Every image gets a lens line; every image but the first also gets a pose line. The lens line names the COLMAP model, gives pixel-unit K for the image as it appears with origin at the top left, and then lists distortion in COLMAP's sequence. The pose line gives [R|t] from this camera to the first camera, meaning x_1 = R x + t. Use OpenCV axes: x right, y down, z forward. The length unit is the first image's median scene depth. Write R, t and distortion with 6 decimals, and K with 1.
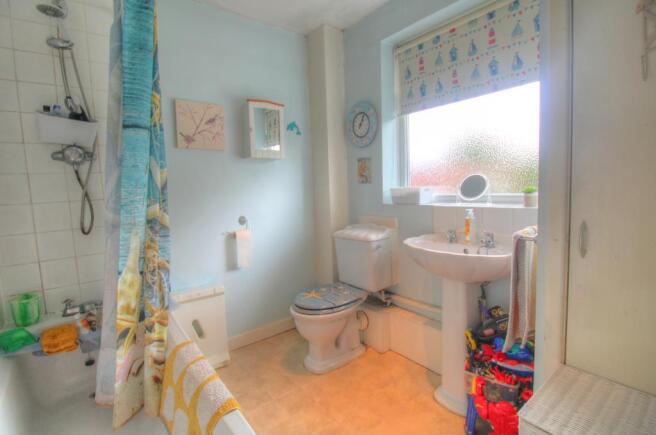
lens RADIAL K [[300.6, 0, 330.9], [0, 300.6, 211.7], [0, 0, 1]] dist [-0.011304, -0.007992]
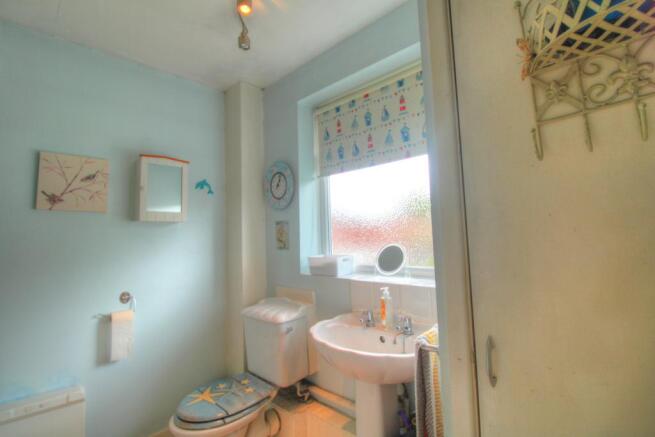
lens RADIAL K [[300.1, 0, 330.5], [0, 300.1, 211.9], [0, 0, 1]] dist [-0.011304, -0.007992]
pose [[0.989082, 0.014437, 0.146655, 0.142763], [0.010267, 0.986020, -0.166308, -0.065251], [-0.147006, 0.165998, 0.975107, 0.115048]]
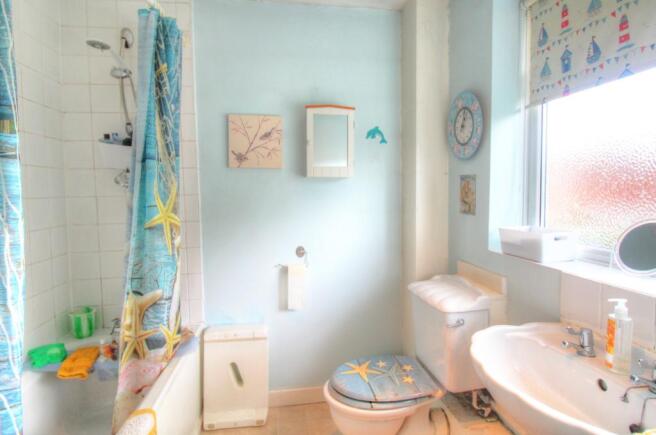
lens RADIAL K [[344.6, 0, 330.4], [0, 344.6, 209.4], [0, 0, 1]] dist [-0.002251, -0.009208]
pose [[0.872370, 0.051875, -0.486087, 0.255027], [-0.062075, 0.998059, -0.004893, -0.097131], [0.484890, 0.034443, 0.873897, 0.232313]]
